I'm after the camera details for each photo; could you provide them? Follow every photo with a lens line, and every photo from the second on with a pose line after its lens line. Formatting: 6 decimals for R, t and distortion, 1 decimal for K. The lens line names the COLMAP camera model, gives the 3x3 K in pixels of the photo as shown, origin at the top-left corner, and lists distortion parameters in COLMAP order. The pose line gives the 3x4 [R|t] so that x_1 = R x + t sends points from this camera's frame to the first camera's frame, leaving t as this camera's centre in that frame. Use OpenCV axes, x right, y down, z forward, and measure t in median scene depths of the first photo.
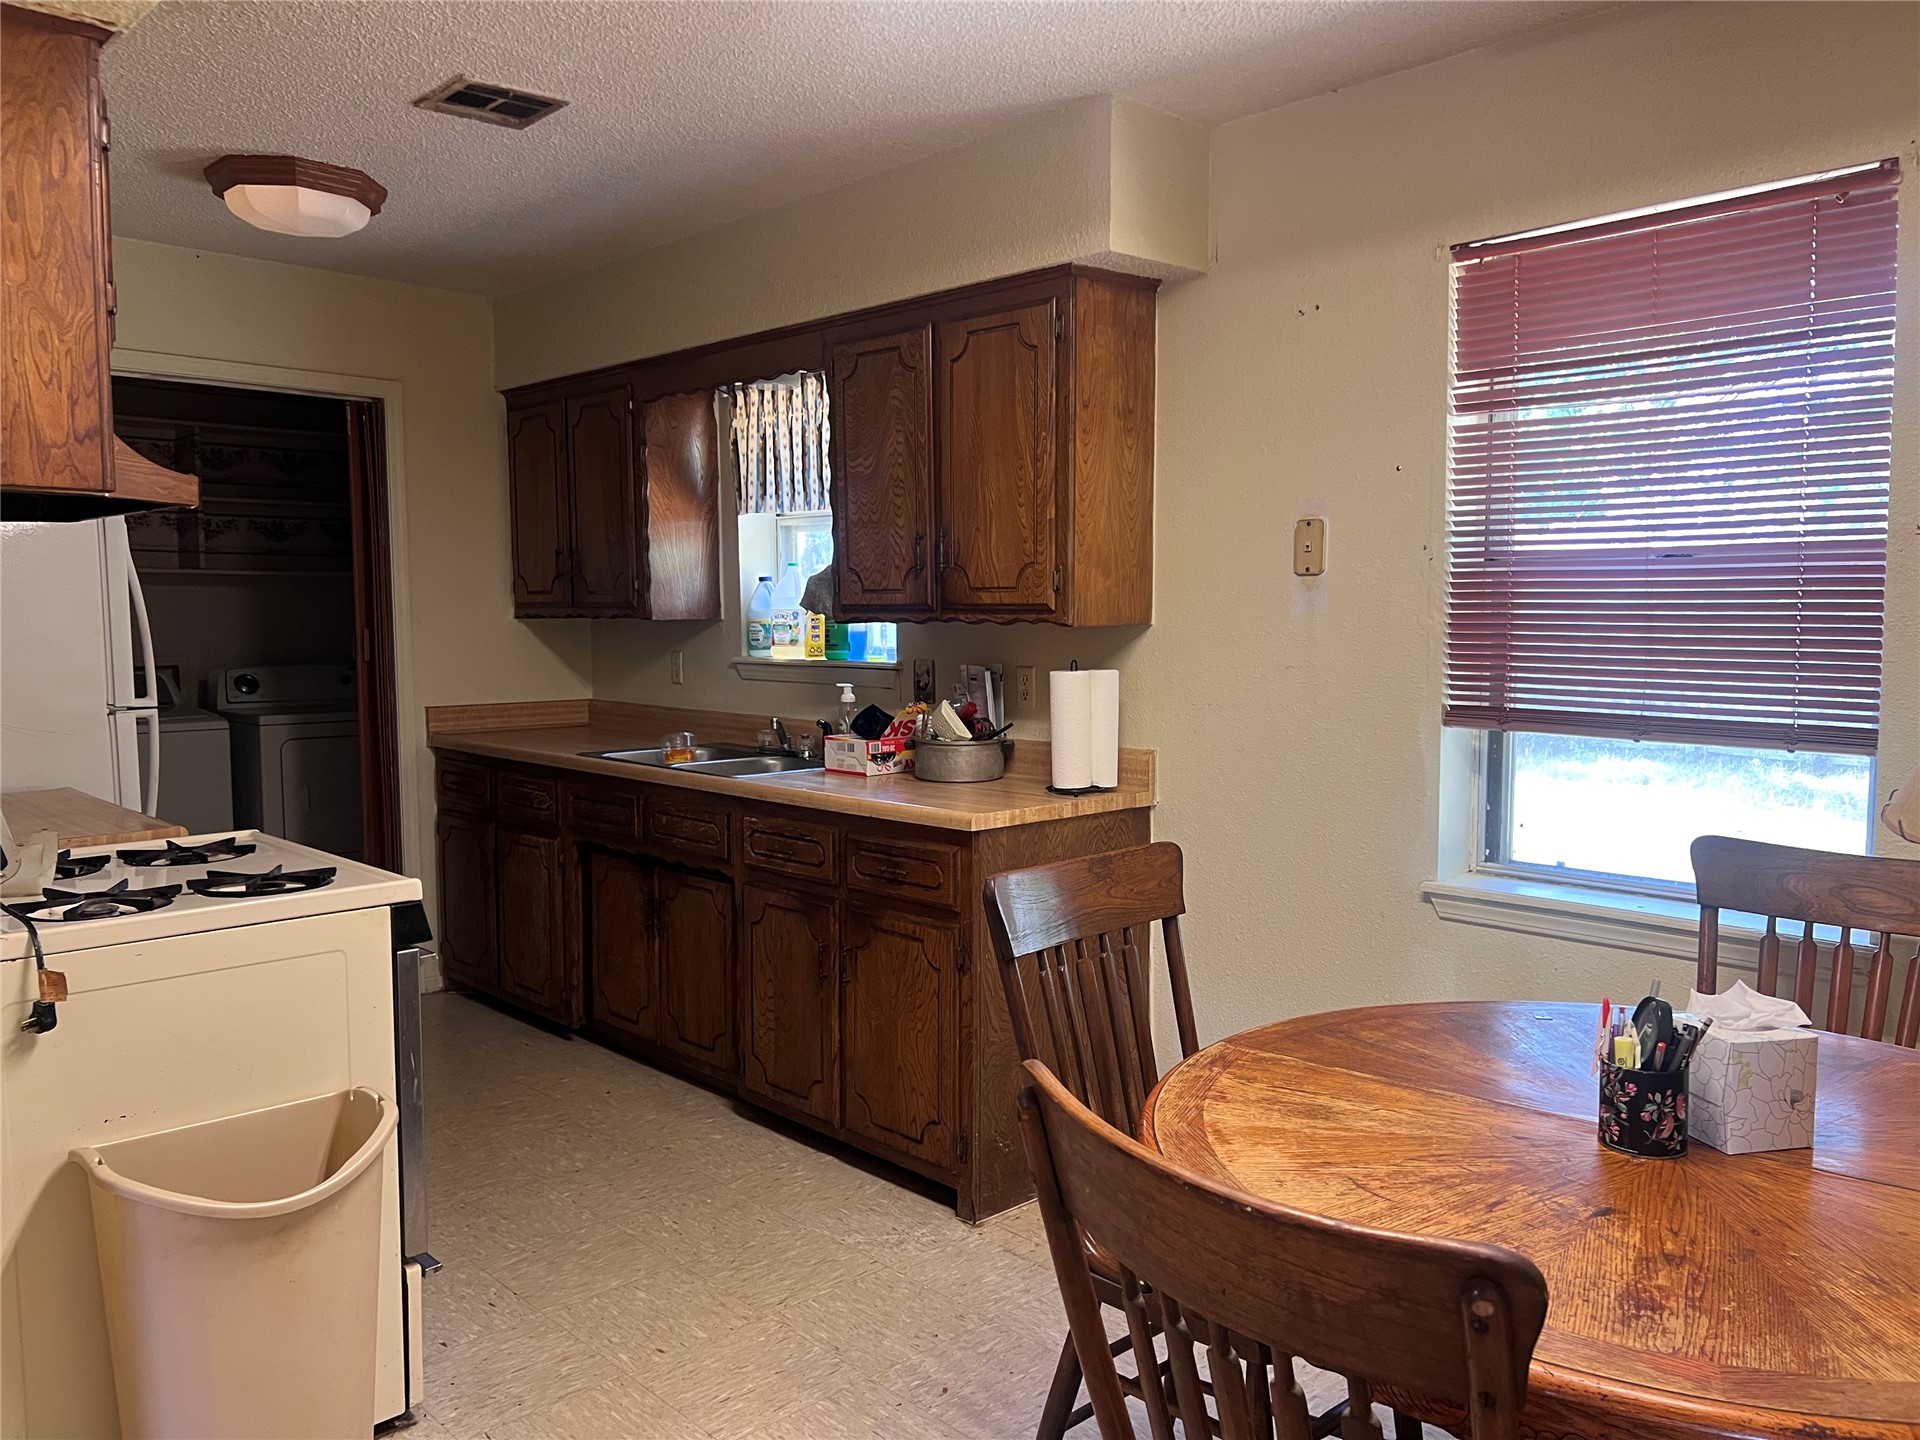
lens RADIAL K [[1454.7, 0, 957.9], [0, 1454.7, 721.7], [0, 0, 1]] dist [0.062039, -0.073000]
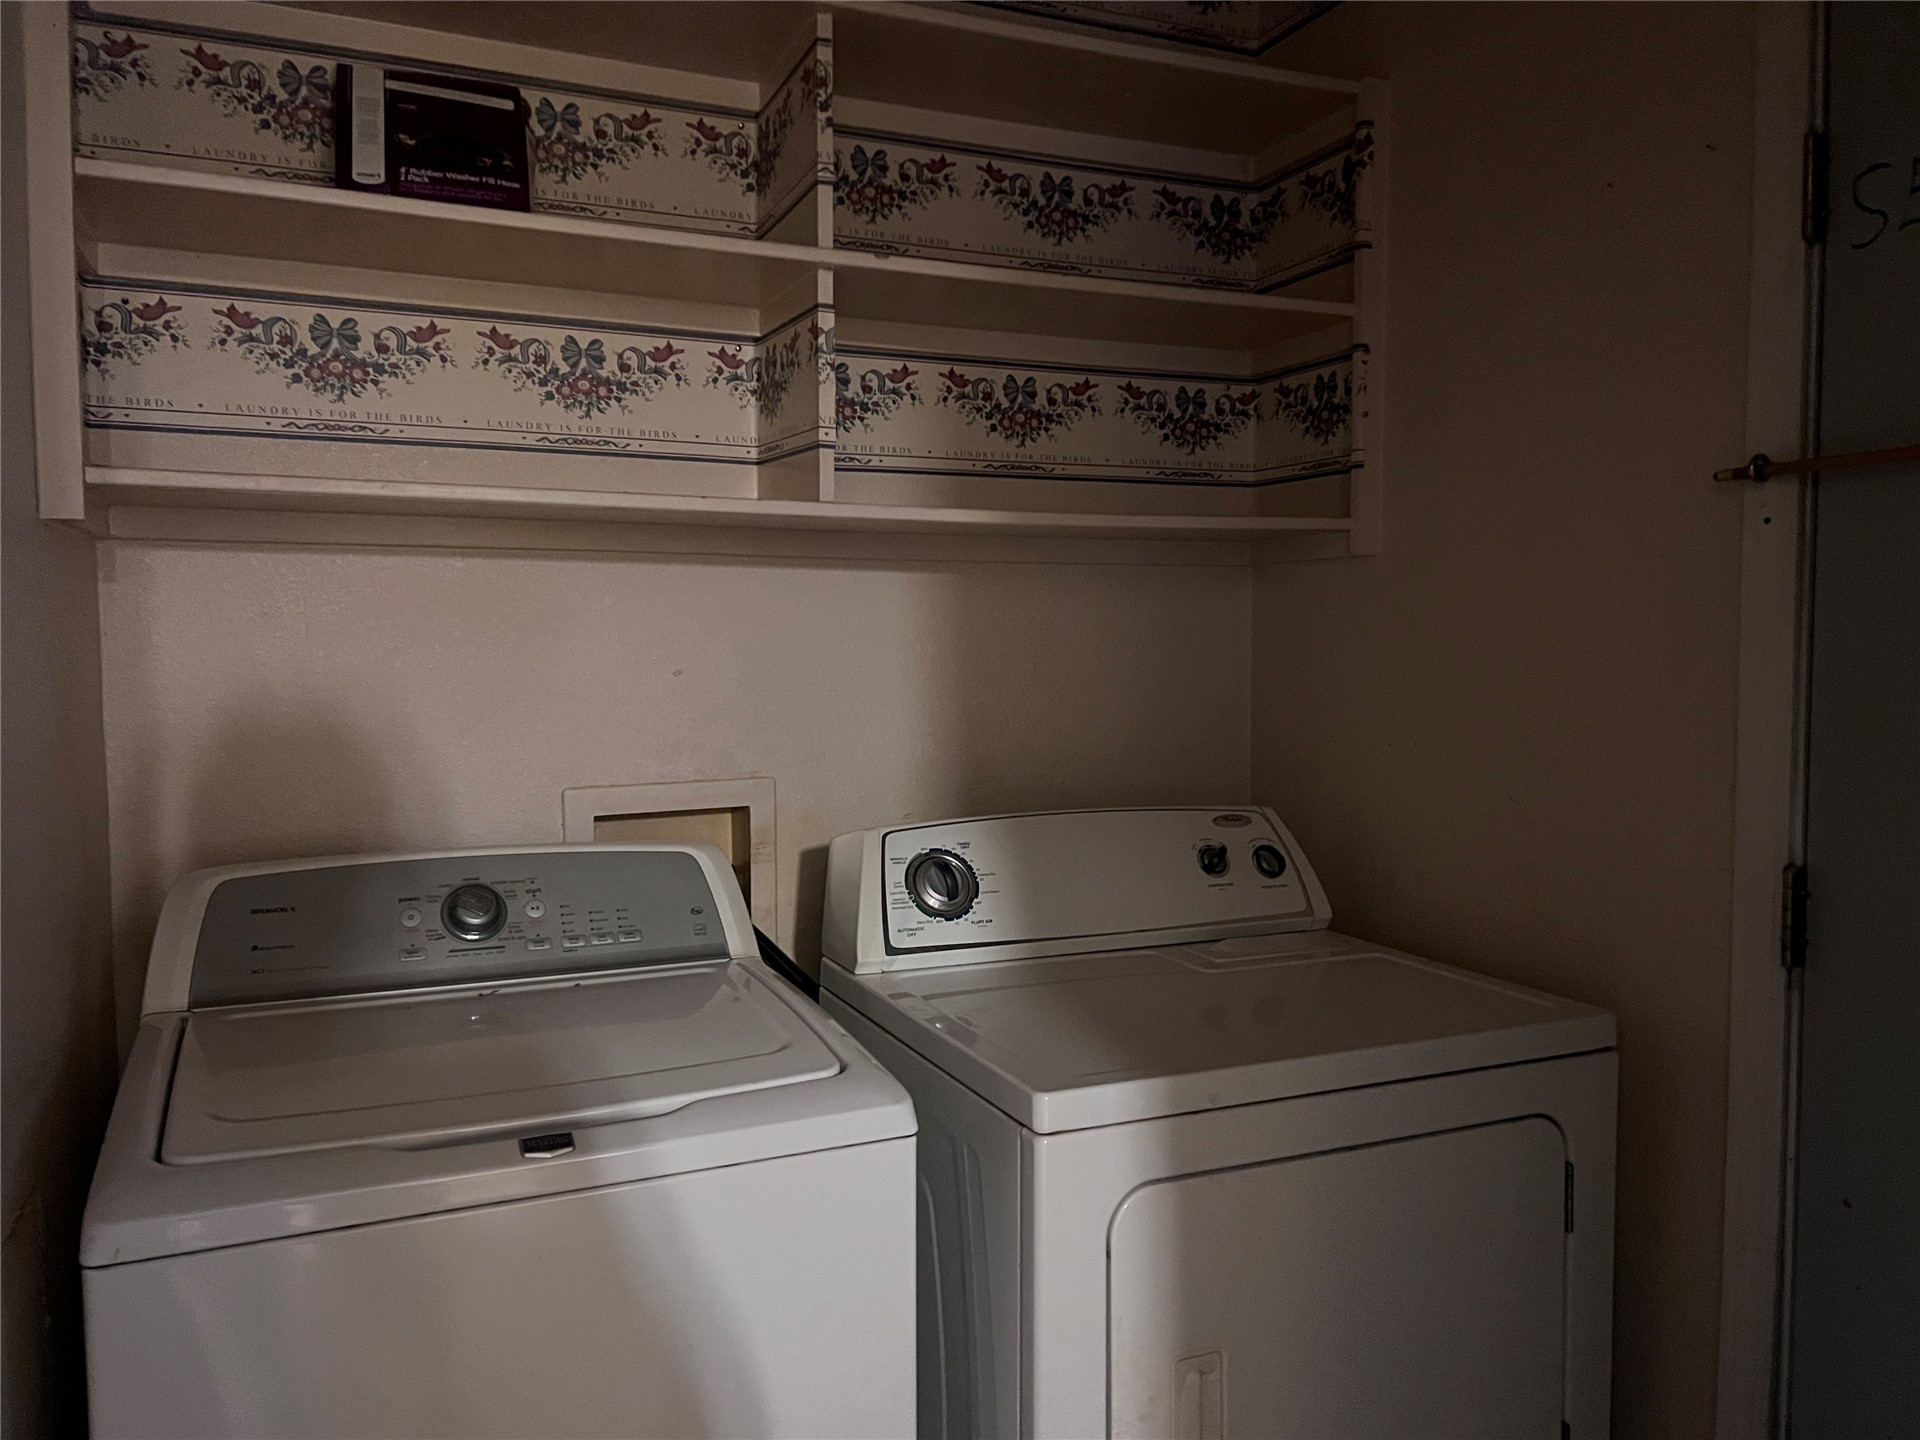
lens RADIAL K [[1454.7, 0, 958.3], [0, 1454.7, 719.1], [0, 0, 1]] dist [0.062039, -0.073000]
pose [[0.935771, 0.020784, -0.351996, -0.374460], [-0.027580, 0.999517, -0.014304, -0.055074], [0.351529, 0.023093, 0.935892, 0.716521]]
